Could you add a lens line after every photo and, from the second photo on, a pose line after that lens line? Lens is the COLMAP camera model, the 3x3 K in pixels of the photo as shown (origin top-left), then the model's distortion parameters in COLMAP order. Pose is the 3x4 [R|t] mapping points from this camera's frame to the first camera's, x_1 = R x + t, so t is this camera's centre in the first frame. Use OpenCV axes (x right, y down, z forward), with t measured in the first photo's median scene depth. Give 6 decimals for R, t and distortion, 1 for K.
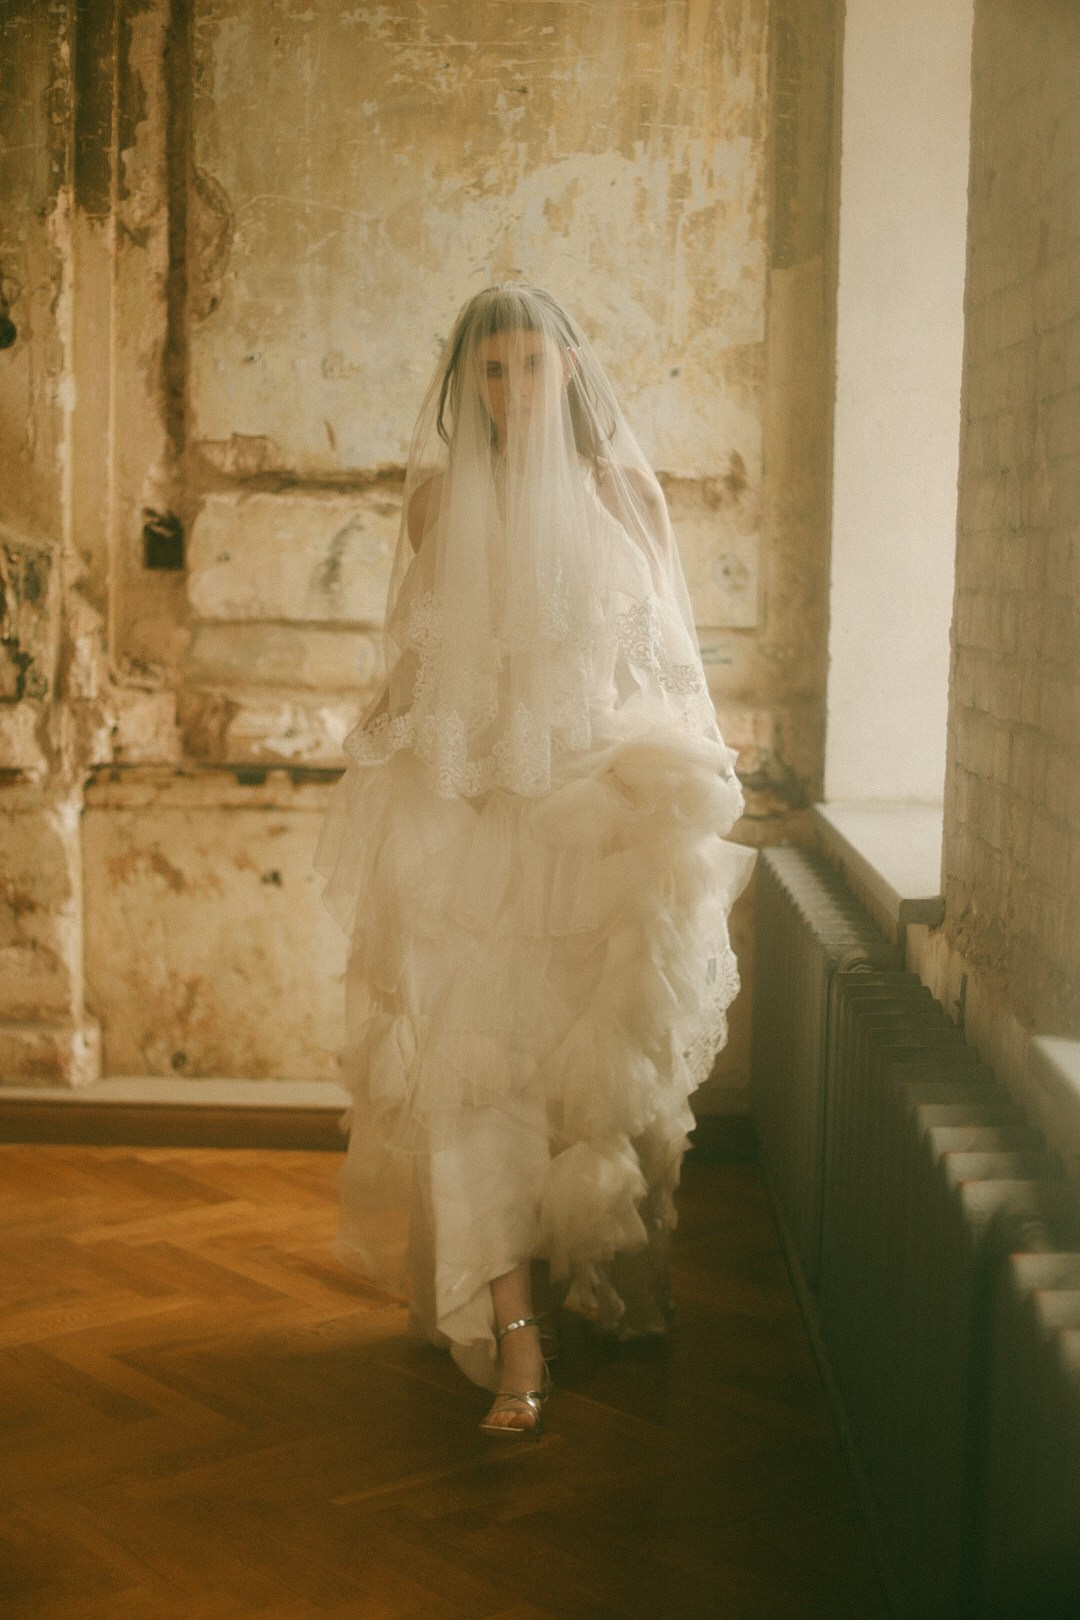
lens RADIAL K [[2356.9, 0, 555.8], [0, 2356.9, 801.6], [0, 0, 1]] dist [-0.125229, 0.000000]
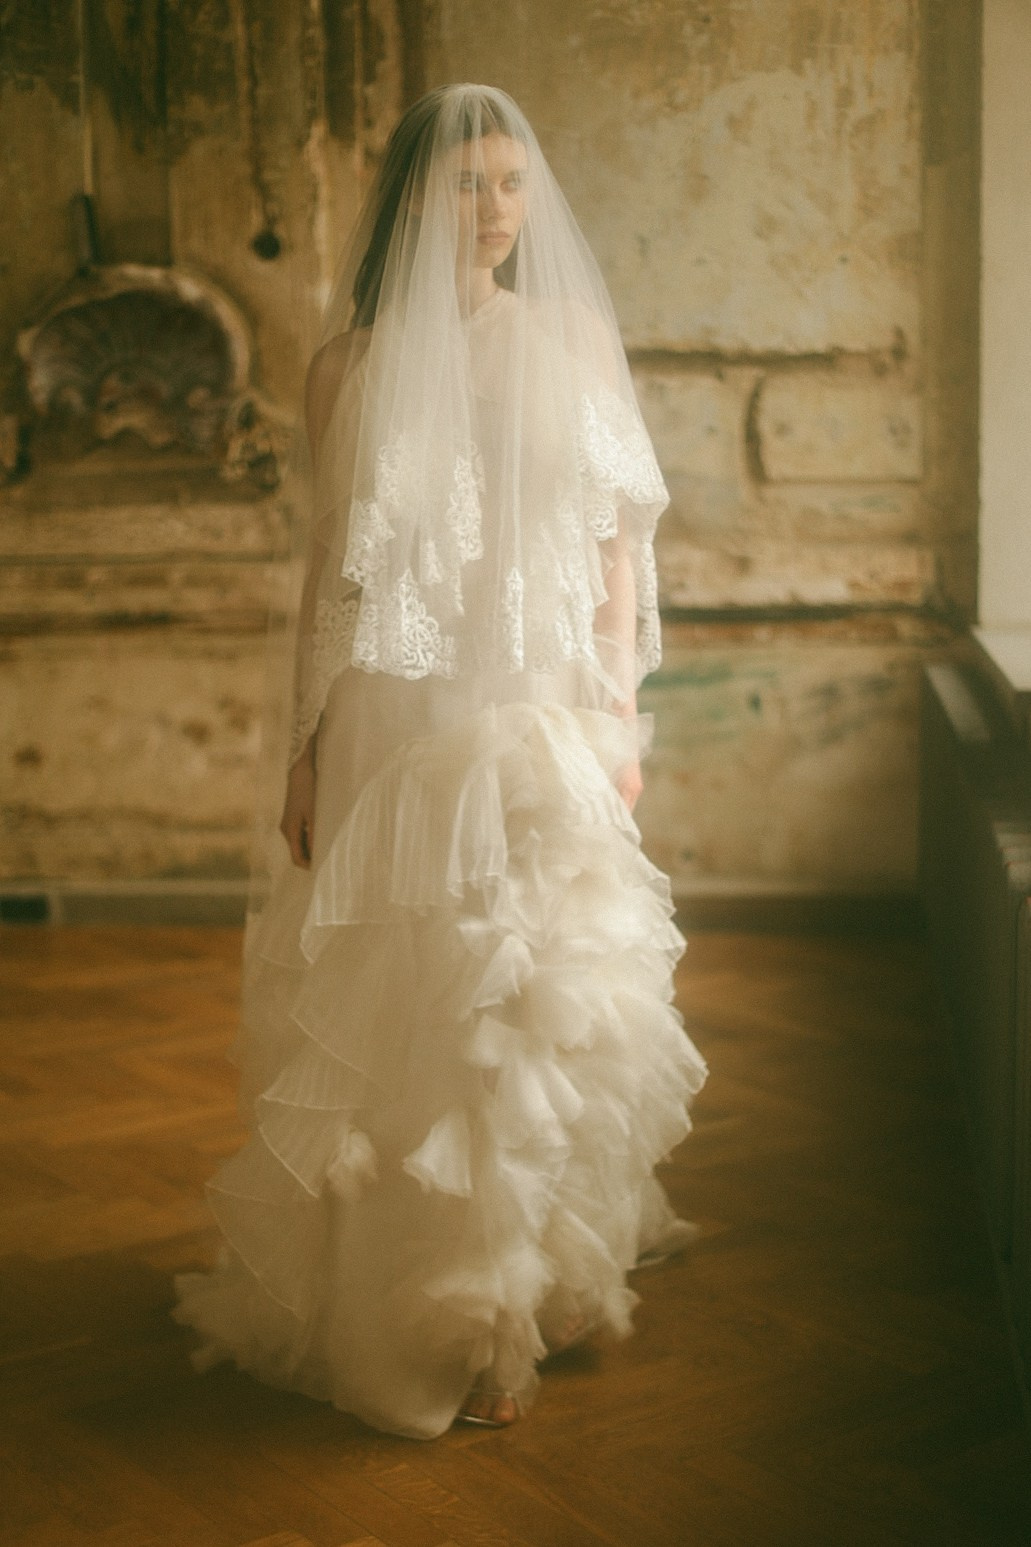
lens RADIAL K [[2250.7, 0, 532.3], [0, 2250.7, 775.5], [0, 0, 1]] dist [-0.125229, 0.000000]
pose [[0.994245, -0.017766, -0.105646, 0.009518], [0.023488, 0.998309, 0.053173, 0.009608], [0.104522, -0.055348, 0.992981, -0.125409]]
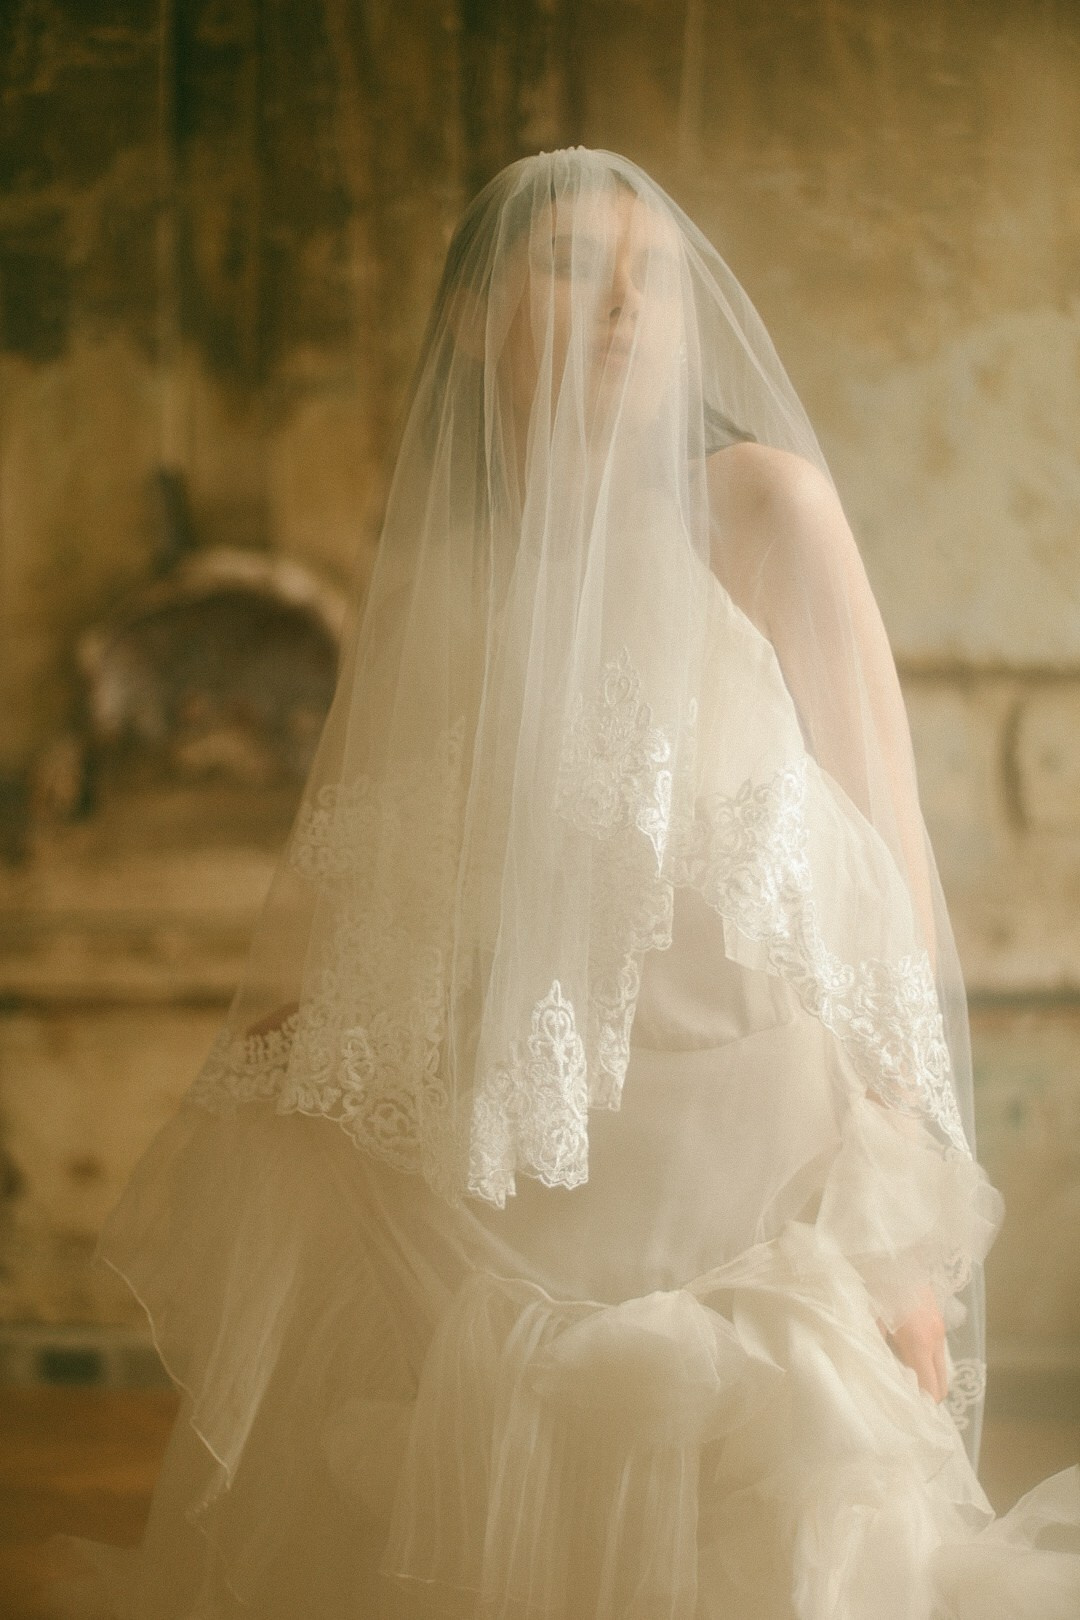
lens RADIAL K [[2356.9, 0, 582.8], [0, 2356.9, 784.9], [0, 0, 1]] dist [-0.125229, 0.000000]
pose [[0.981441, -0.029667, -0.189457, 0.013233], [0.011344, 0.995212, -0.097078, -0.006569], [0.191430, 0.093127, 0.977078, 0.092106]]
